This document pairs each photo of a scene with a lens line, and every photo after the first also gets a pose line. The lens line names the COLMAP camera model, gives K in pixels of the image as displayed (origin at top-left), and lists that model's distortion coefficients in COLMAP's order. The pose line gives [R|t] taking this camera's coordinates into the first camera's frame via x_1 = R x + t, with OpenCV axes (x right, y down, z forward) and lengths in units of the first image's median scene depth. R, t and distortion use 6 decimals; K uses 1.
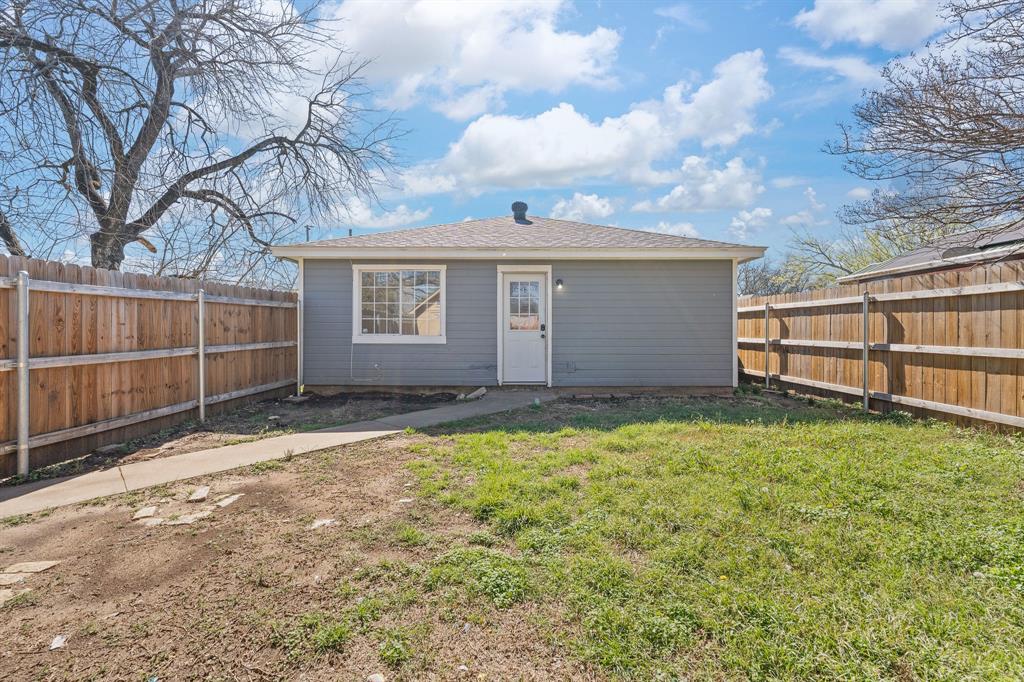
lens RADIAL K [[422.6, 0, 553.0], [0, 422.6, 334.8], [0, 0, 1]] dist [-0.002131, 0.001316]
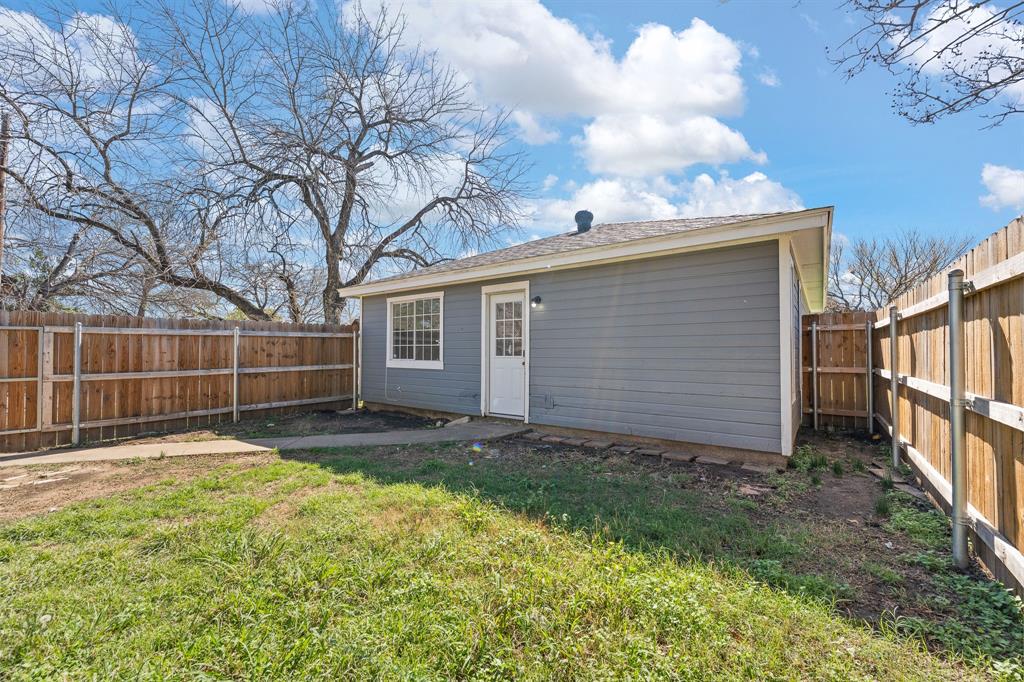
lens RADIAL K [[422.6, 0, 522.8], [0, 422.6, 343.1], [0, 0, 1]] dist [-0.002131, 0.001316]
pose [[0.793052, -0.013612, -0.609002, 0.572224], [-0.006732, 0.999493, -0.031106, -0.013178], [0.609117, 0.028769, 0.792558, 0.357752]]
